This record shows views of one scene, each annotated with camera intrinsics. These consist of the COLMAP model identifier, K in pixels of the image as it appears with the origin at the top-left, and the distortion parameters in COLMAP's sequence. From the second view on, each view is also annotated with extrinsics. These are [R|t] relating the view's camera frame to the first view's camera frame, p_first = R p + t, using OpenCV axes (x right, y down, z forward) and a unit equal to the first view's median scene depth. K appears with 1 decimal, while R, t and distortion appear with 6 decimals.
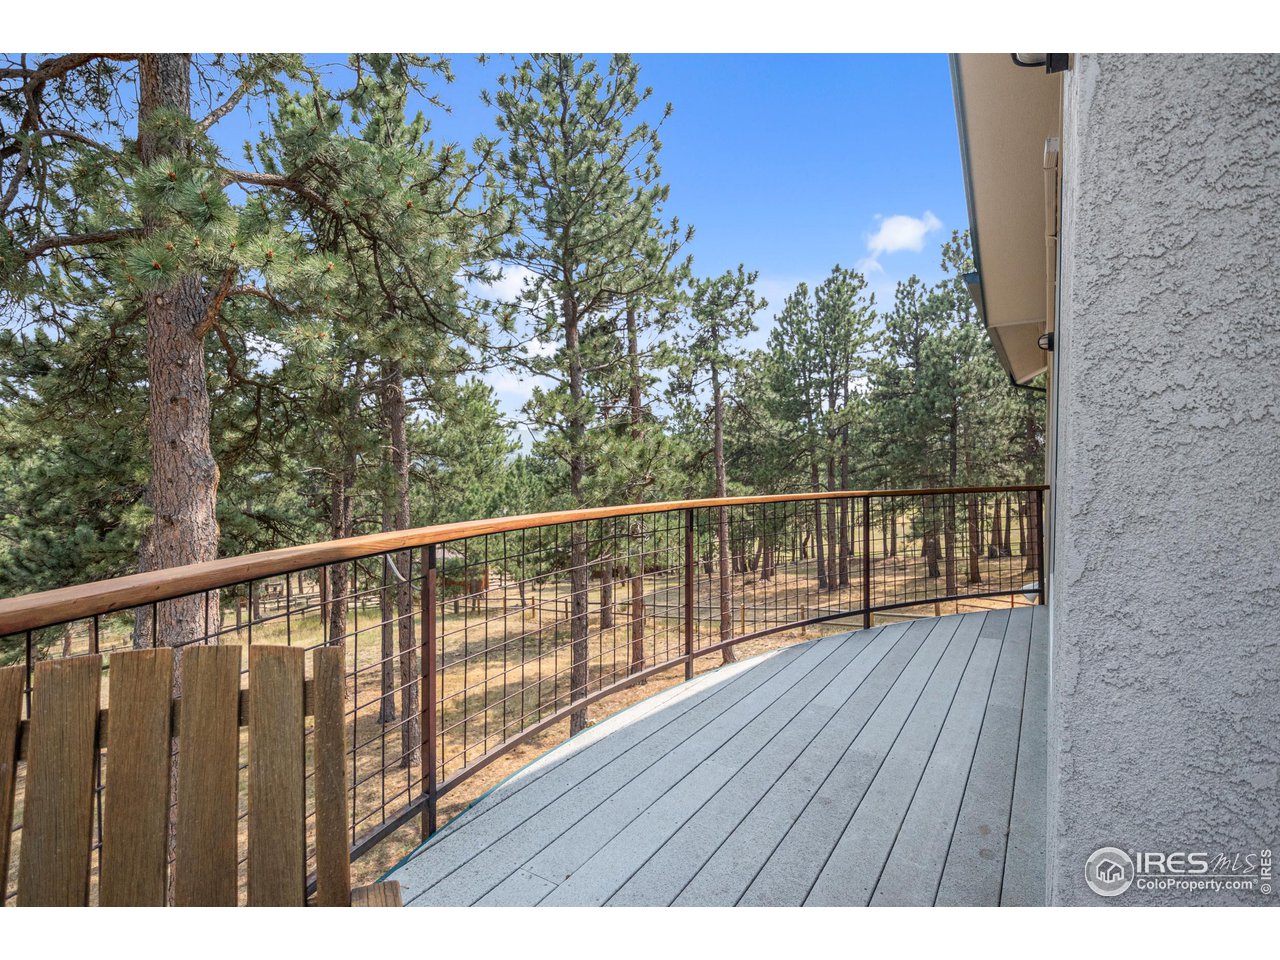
lens RADIAL K [[632.1, 0, 646.6], [0, 632.1, 482.2], [0, 0, 1]] dist [-0.014103, 0.002317]
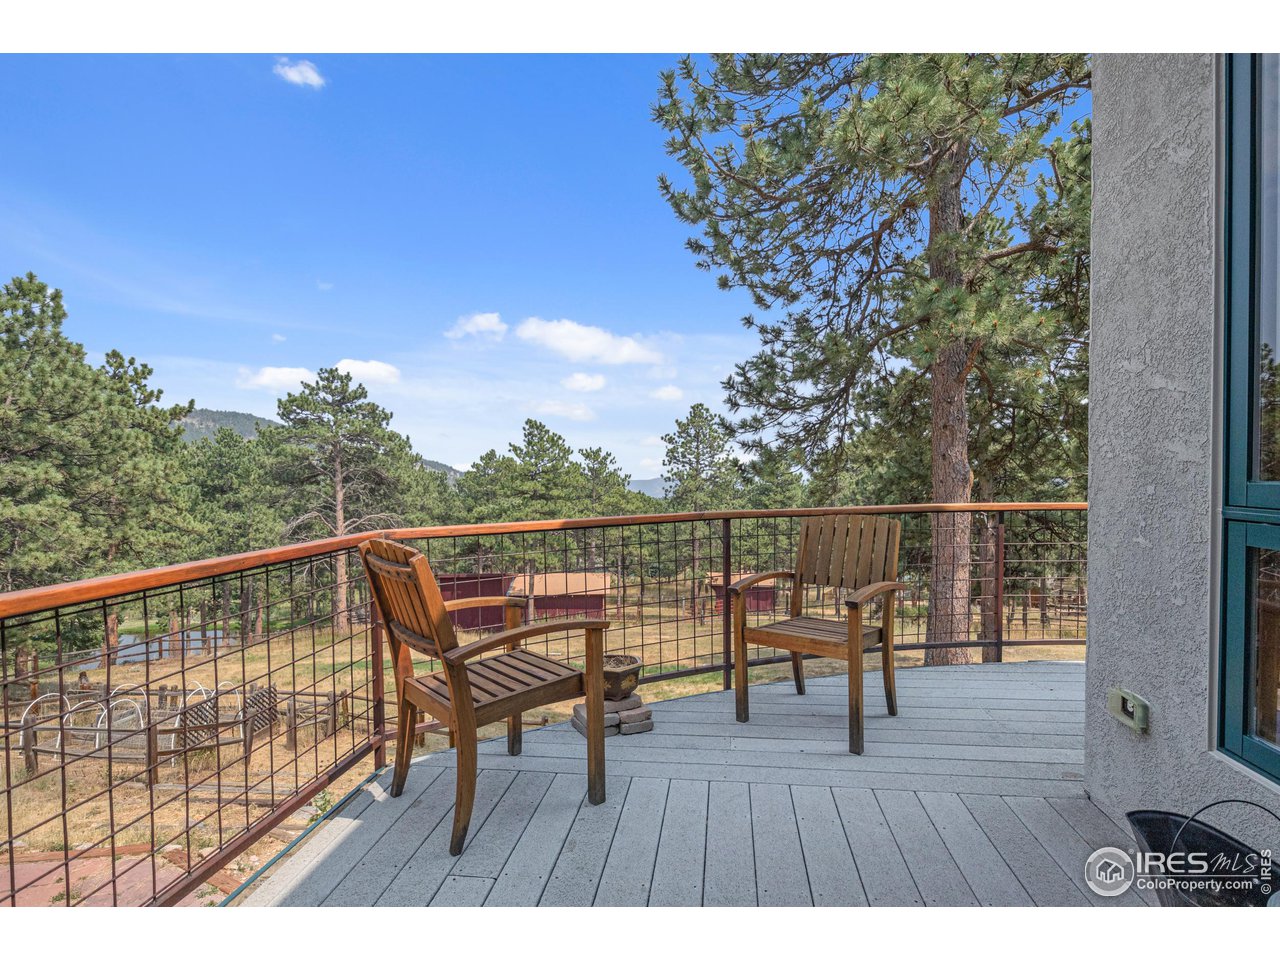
lens RADIAL K [[632.1, 0, 643.7], [0, 632.1, 481.7], [0, 0, 1]] dist [-0.014103, 0.002317]
pose [[0.415853, 0.013587, -0.909330, 0.257516], [-0.022629, 0.999733, 0.004589, 0.006141], [0.909150, 0.018669, 0.416050, -0.219861]]
